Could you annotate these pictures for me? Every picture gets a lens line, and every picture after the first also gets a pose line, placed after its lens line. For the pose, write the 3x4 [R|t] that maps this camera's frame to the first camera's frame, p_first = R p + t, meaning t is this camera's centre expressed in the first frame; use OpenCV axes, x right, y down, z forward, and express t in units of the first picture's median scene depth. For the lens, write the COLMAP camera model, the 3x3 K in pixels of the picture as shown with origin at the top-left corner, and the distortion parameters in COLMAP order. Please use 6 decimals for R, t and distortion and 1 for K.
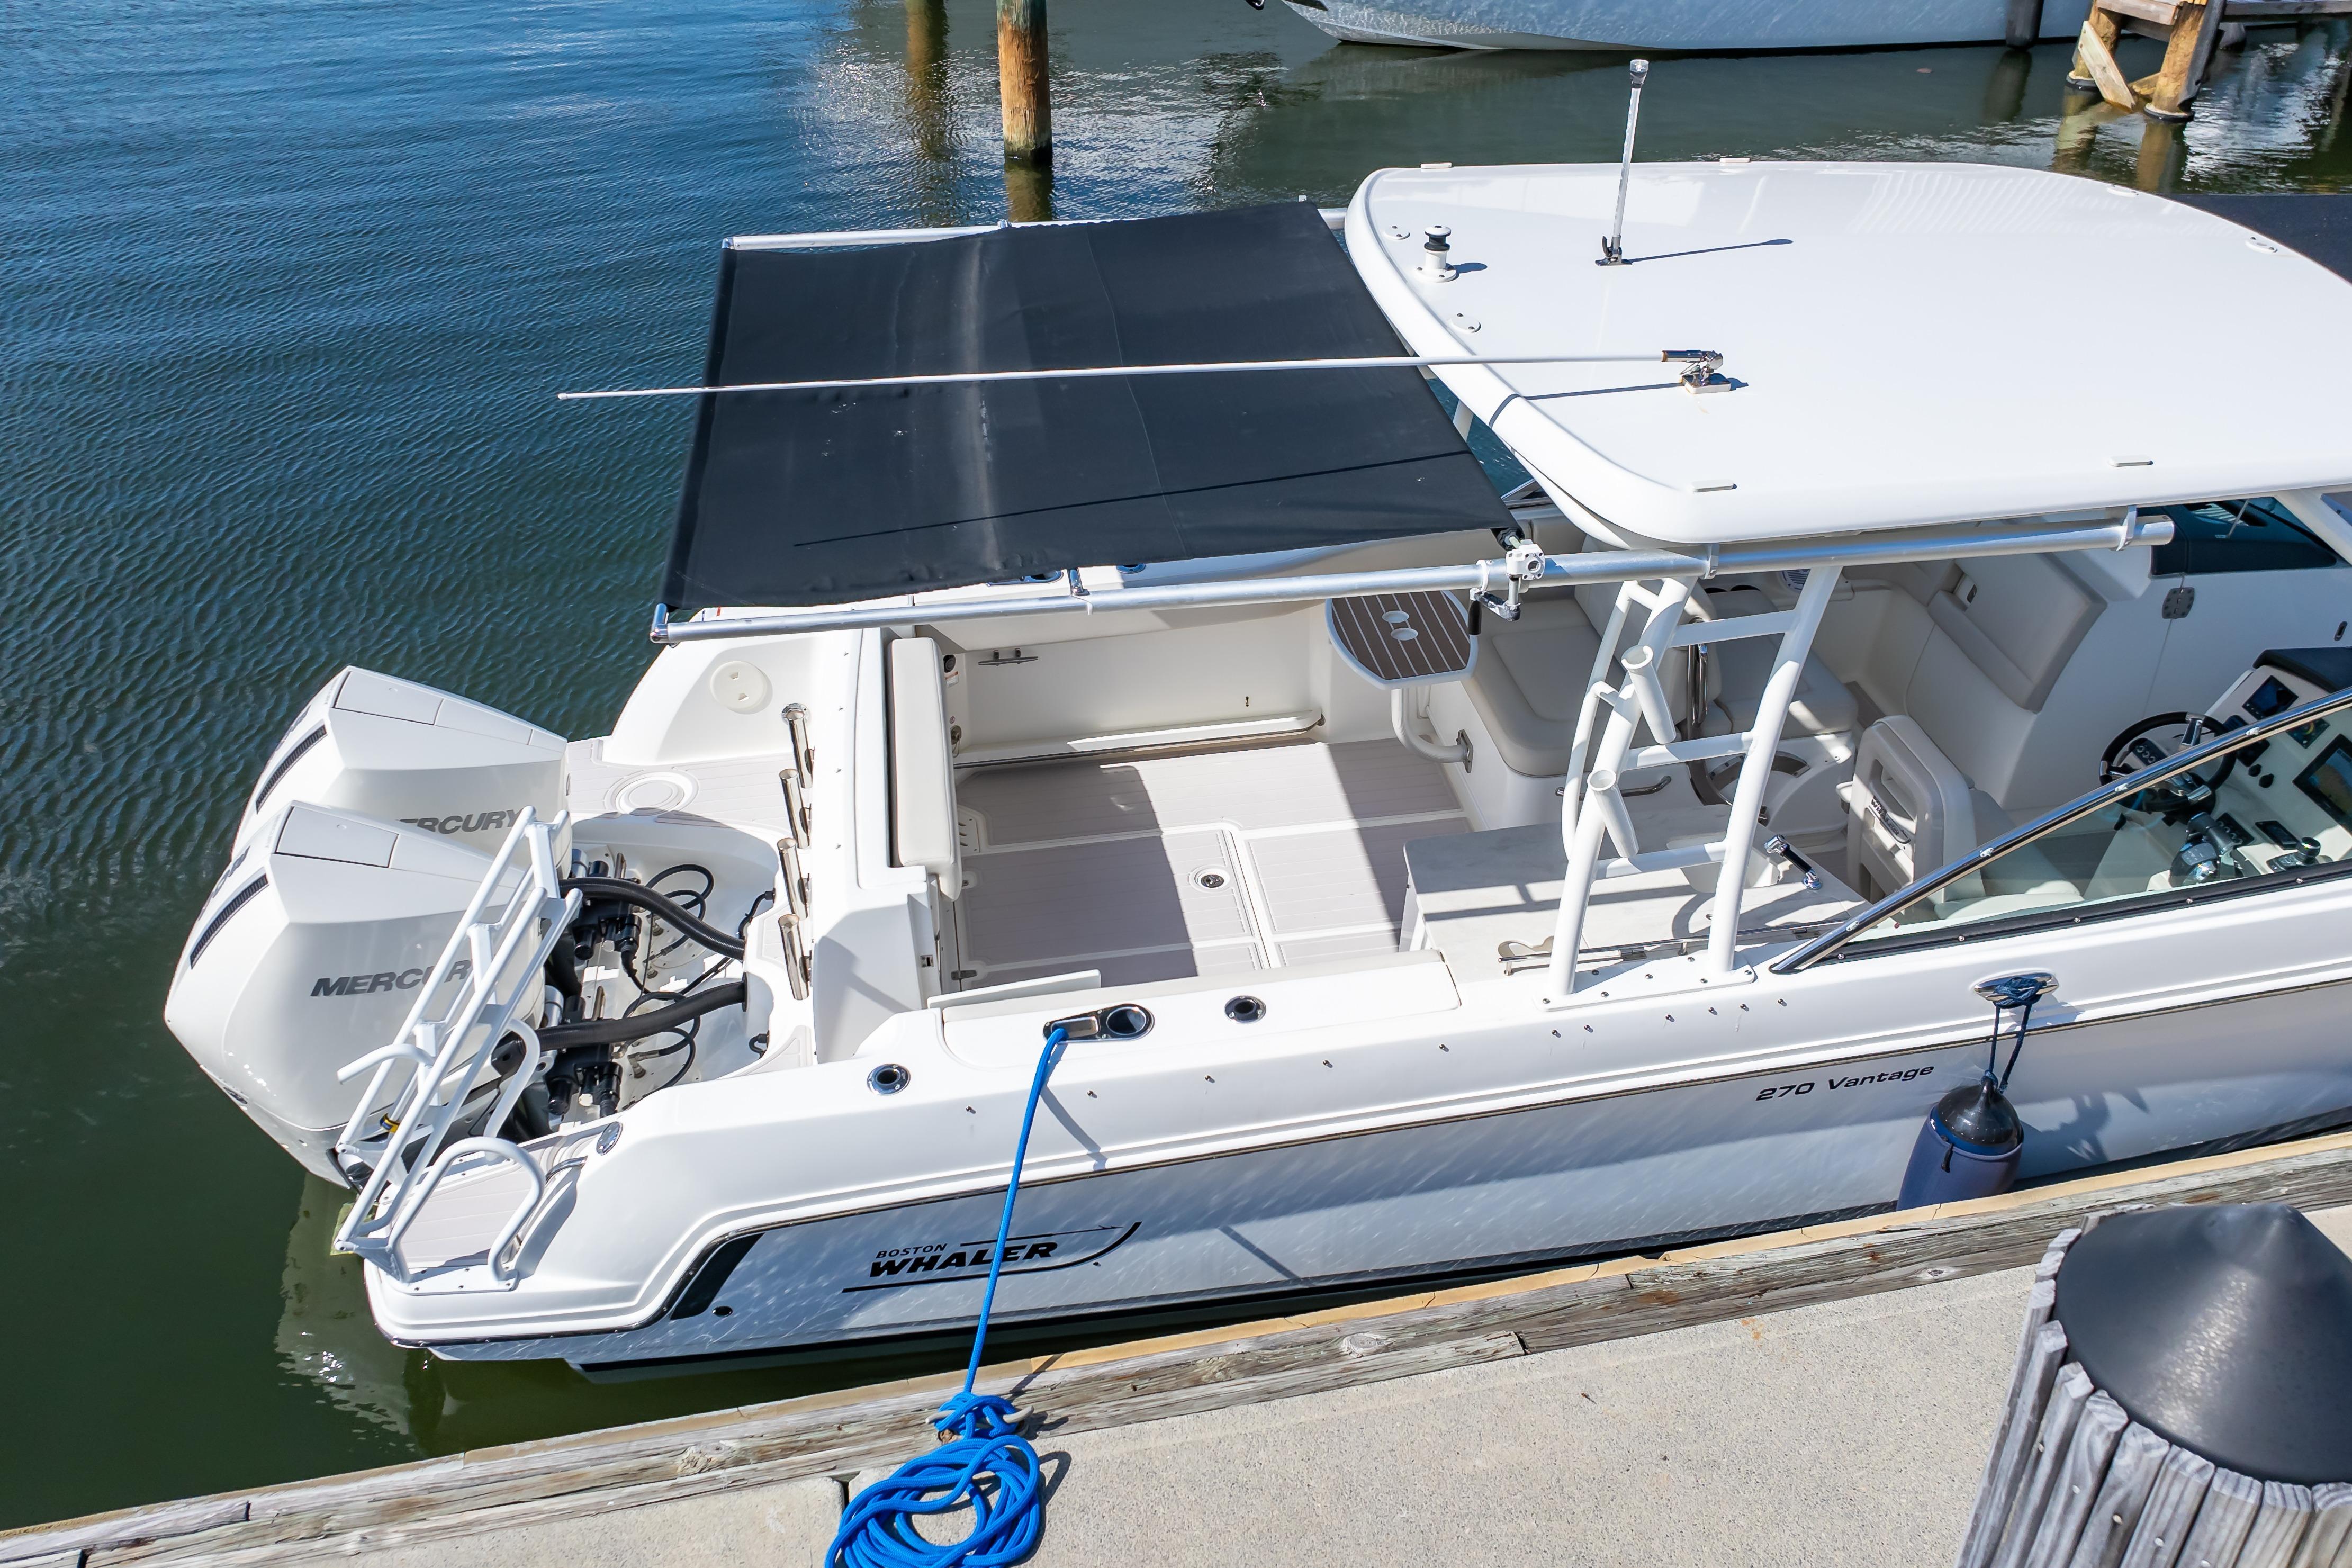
lens RADIAL K [[1958.4, 0, 1176.0], [0, 1958.4, 784.0], [0, 0, 1]] dist [-0.023849, 0.001357]
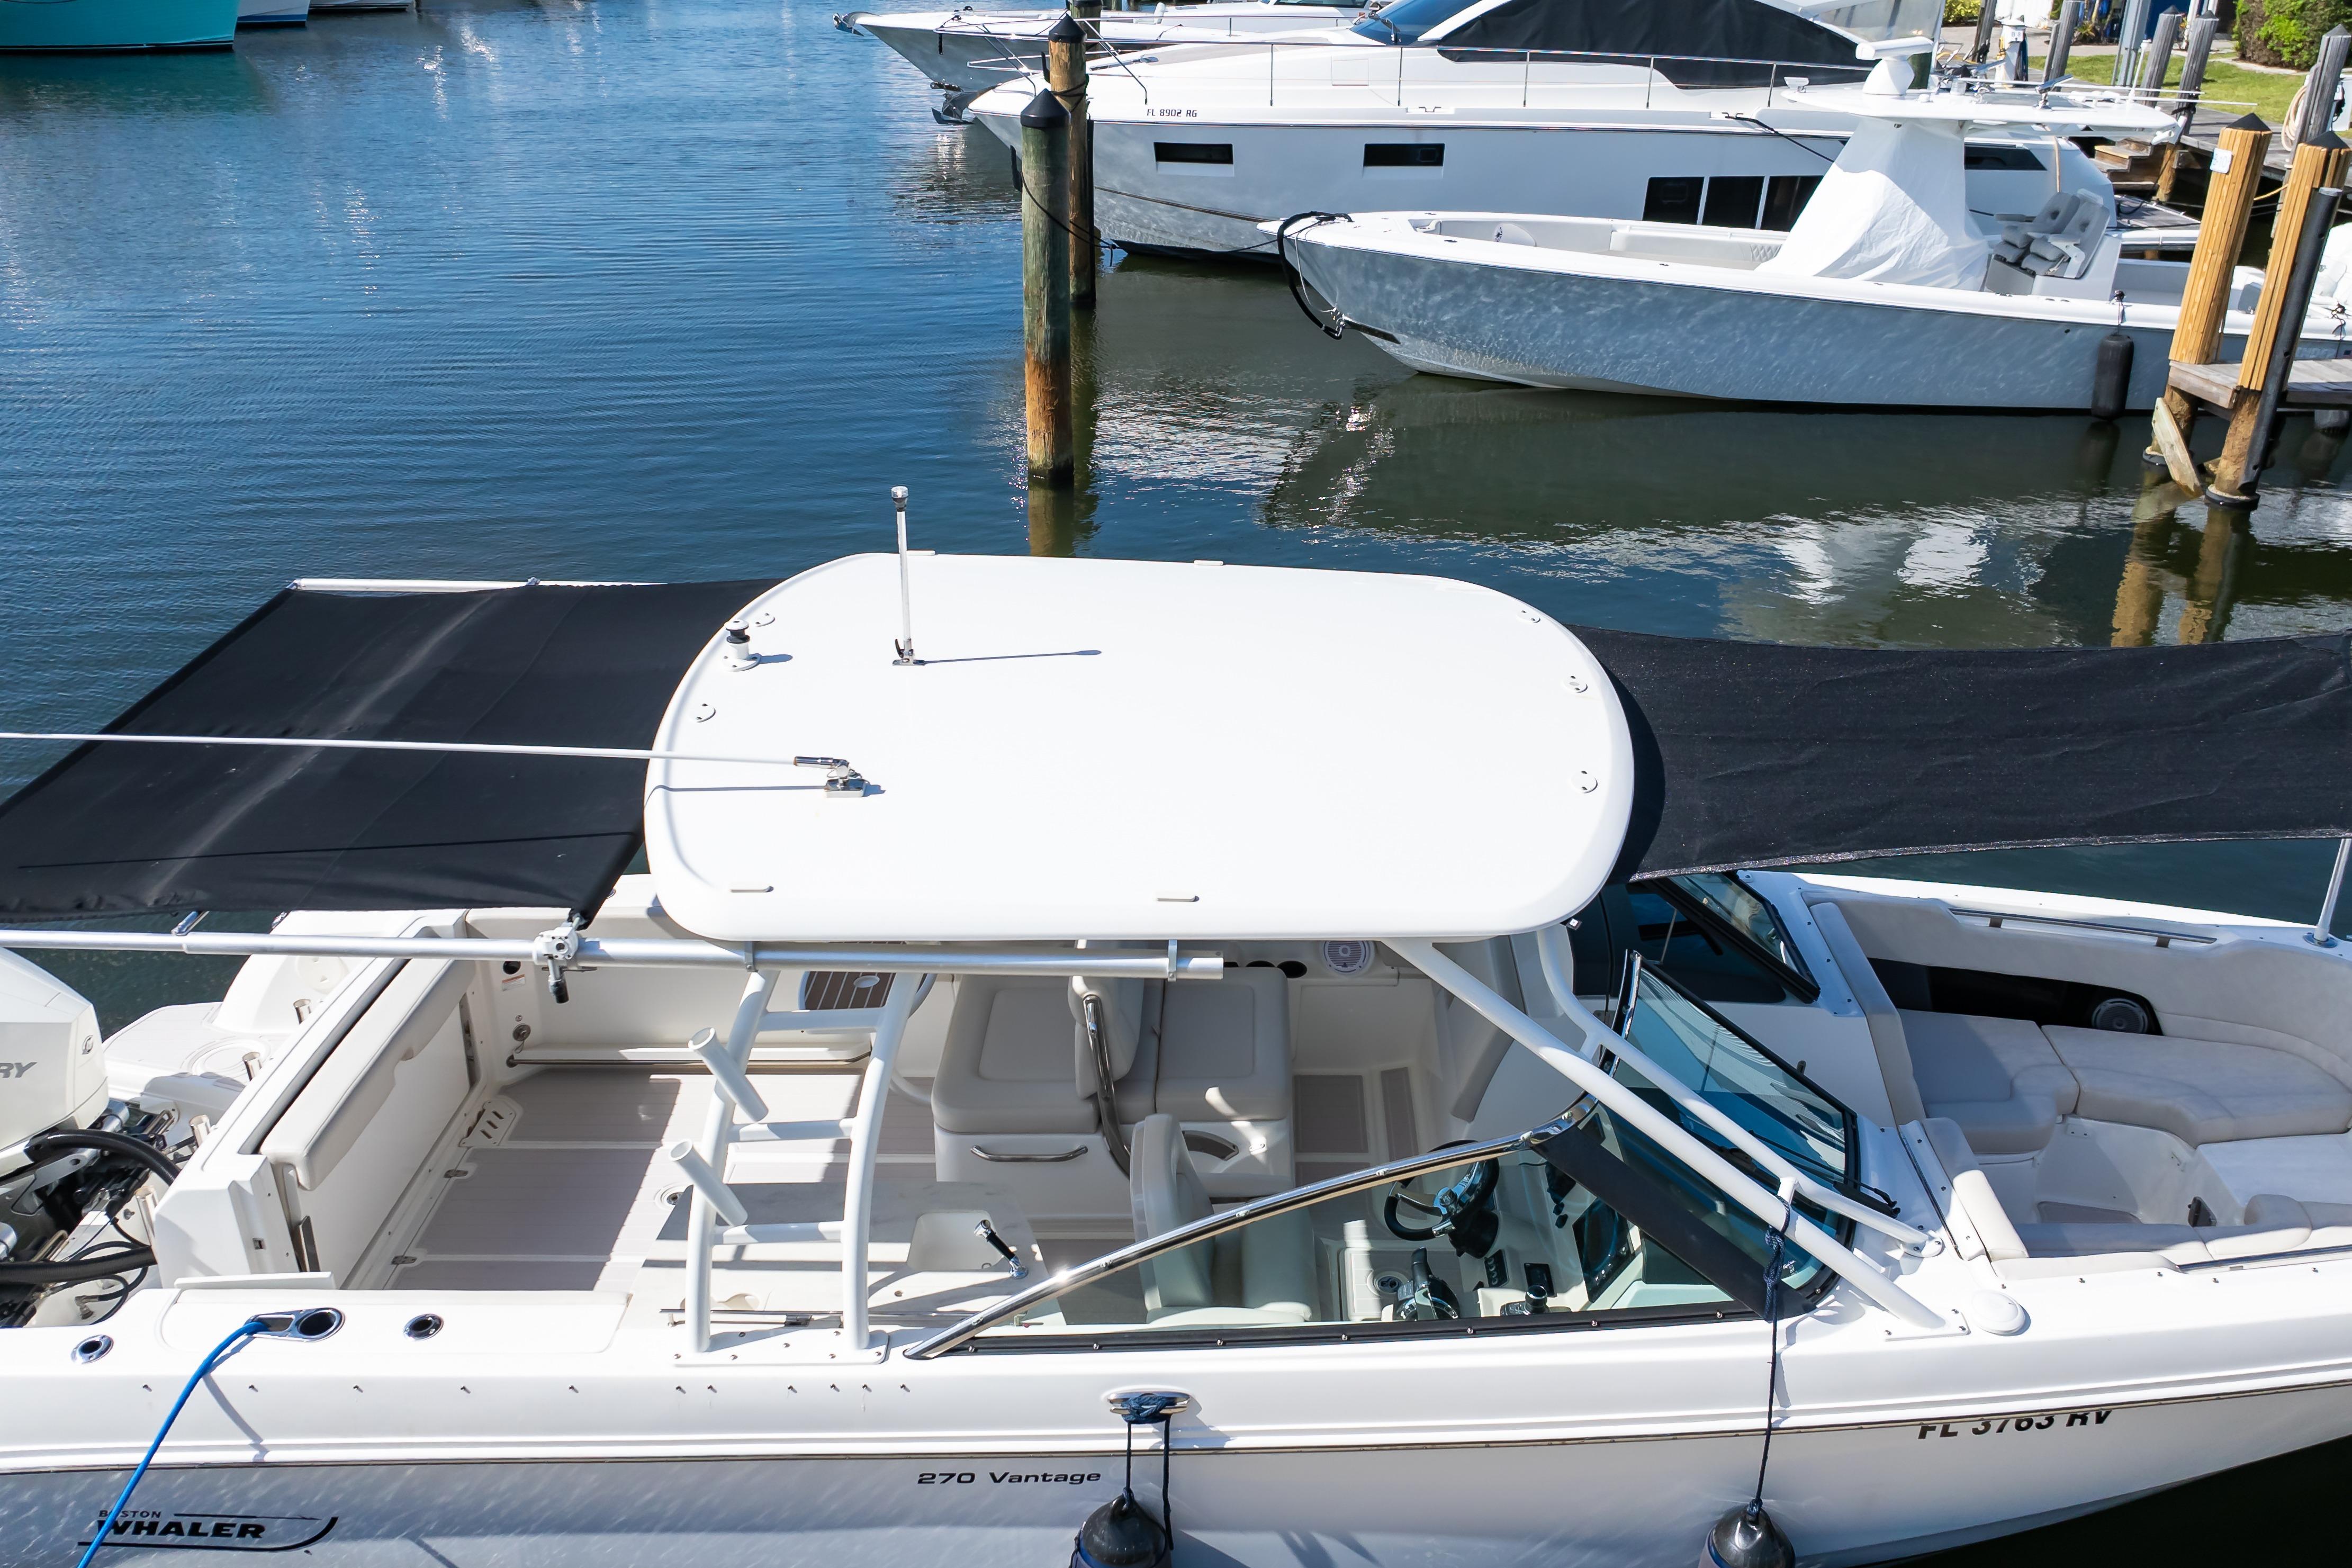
lens RADIAL K [[1958.4, 0, 1176.0], [0, 1958.4, 784.0], [0, 0, 1]] dist [-0.023849, 0.001357]
pose [[0.982949, 0.079369, -0.165866, 0.573321], [-0.101920, 0.985970, -0.132195, -0.076266], [0.153047, 0.146846, 0.977248, -0.021923]]
